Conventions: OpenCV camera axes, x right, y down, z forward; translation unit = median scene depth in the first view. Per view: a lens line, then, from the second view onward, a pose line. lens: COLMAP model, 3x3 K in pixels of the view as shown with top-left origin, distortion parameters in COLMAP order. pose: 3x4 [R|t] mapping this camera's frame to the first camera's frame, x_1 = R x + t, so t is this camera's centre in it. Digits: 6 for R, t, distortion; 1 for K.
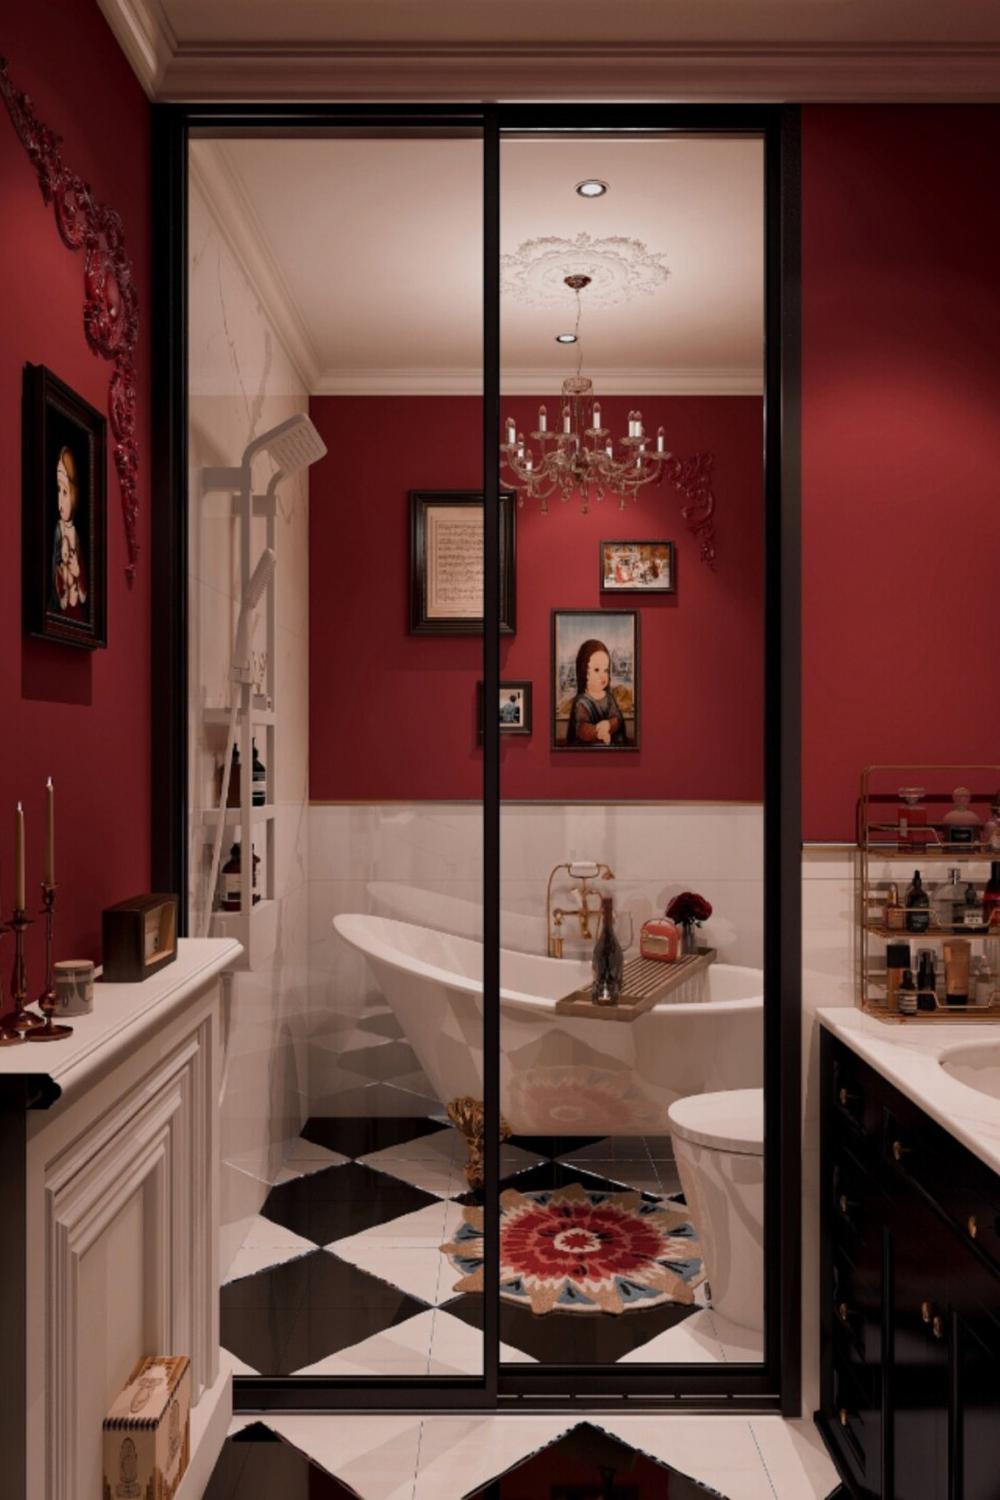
lens RADIAL K [[1133.6, 0, 500.7], [0, 1133.6, 750.0], [0, 0, 1]] dist [-0.009799, 0.000016]
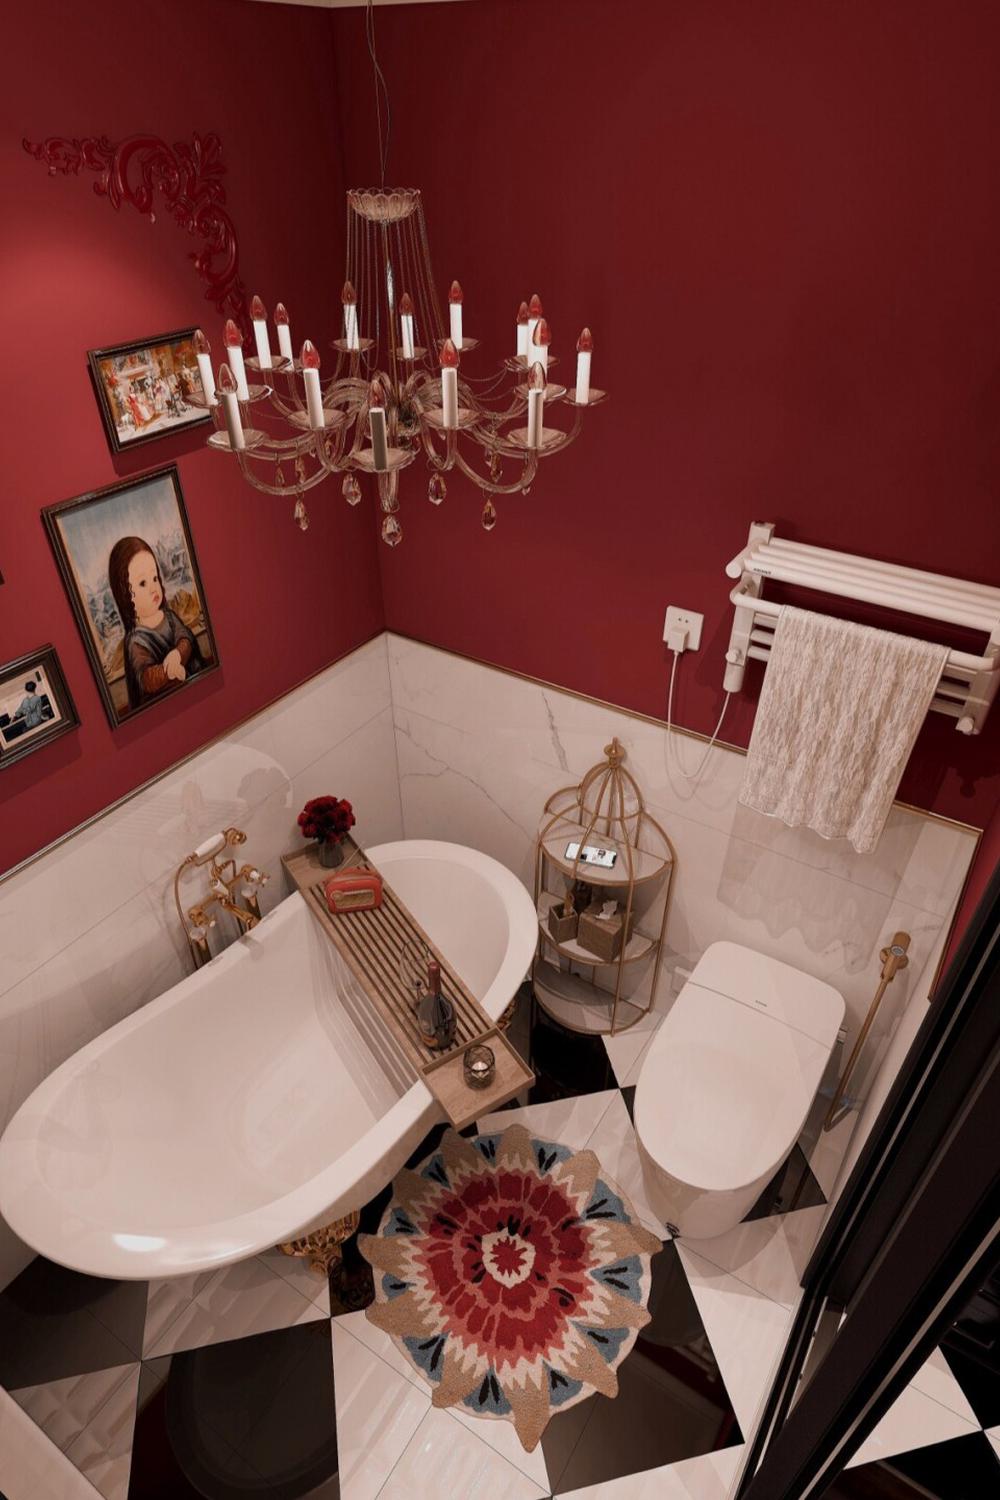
lens RADIAL K [[880.0, 0, 499.9], [0, 880.0, 751.1], [0, 0, 1]] dist [0.003613, -0.000248]
pose [[0.544956, -0.503682, 0.670319, -0.169959], [-0.001122, 0.799021, 0.601302, -0.281077], [-0.838464, -0.328436, 0.434866, 0.610294]]
